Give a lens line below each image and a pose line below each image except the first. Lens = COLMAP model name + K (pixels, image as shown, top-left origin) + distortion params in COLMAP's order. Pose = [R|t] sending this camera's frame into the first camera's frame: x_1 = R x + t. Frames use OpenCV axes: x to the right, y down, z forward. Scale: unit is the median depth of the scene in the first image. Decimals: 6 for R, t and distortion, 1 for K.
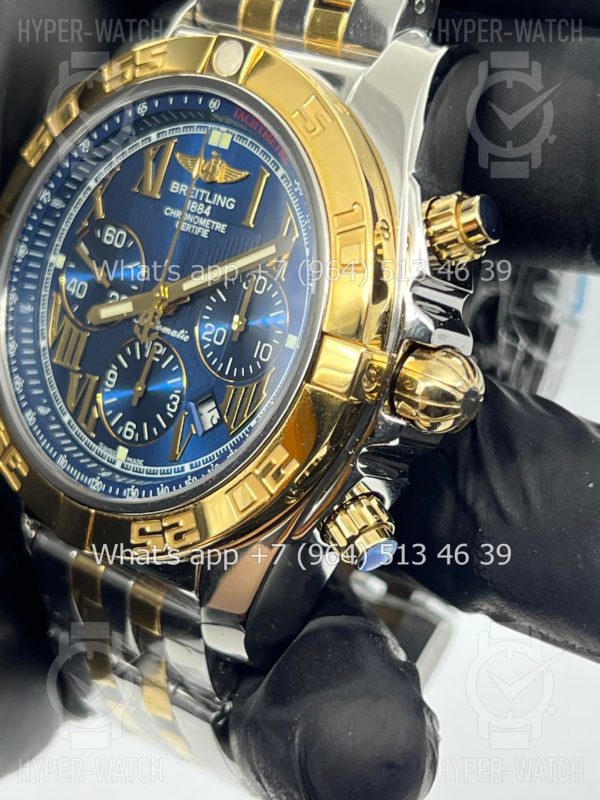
lens RADIAL K [[1907.0, 0, 296.5], [0, 1907.0, 404.6], [0, 0, 1]] dist [0.163036, 0.000000]
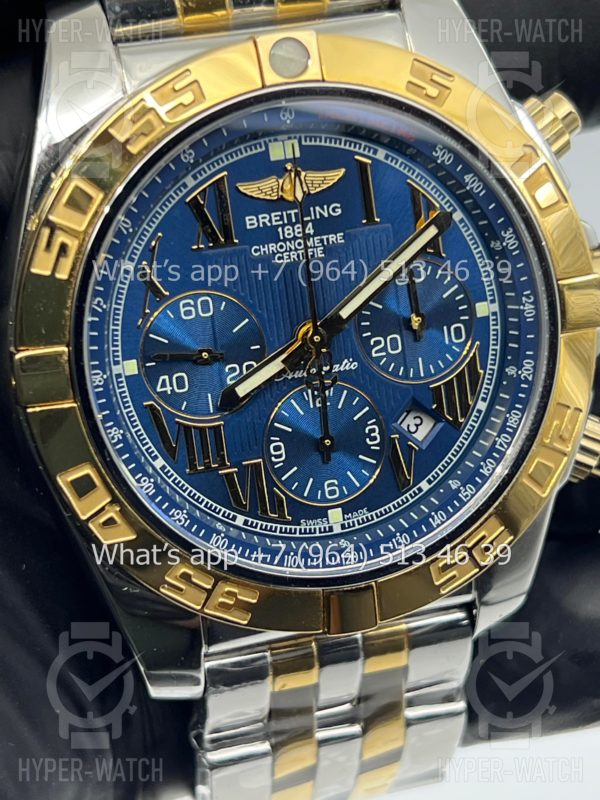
lens RADIAL K [[1907.0, 0, 288.6], [0, 1907.0, 397.1], [0, 0, 1]] dist [0.163036, 0.000000]
pose [[0.531598, -0.474241, 0.701782, -0.712106], [0.365558, 0.875875, 0.314978, -0.316146], [-0.764049, 0.089100, 0.638976, 0.446517]]
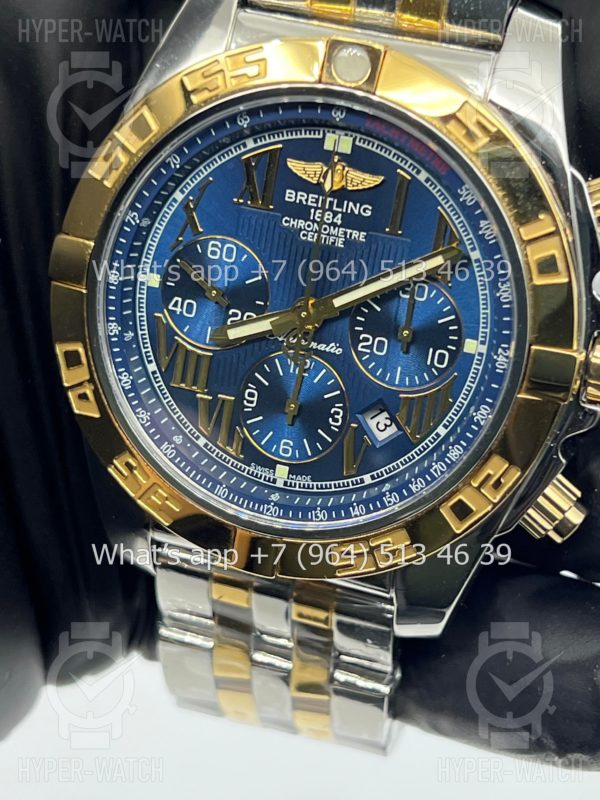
lens RADIAL K [[1907.0, 0, 289.2], [0, 1907.0, 396.4], [0, 0, 1]] dist [0.163036, 0.000000]
pose [[0.917782, -0.220385, 0.330314, -0.411232], [0.142167, 0.959073, 0.244882, -0.256792], [-0.370763, -0.177788, 0.911551, 0.104580]]
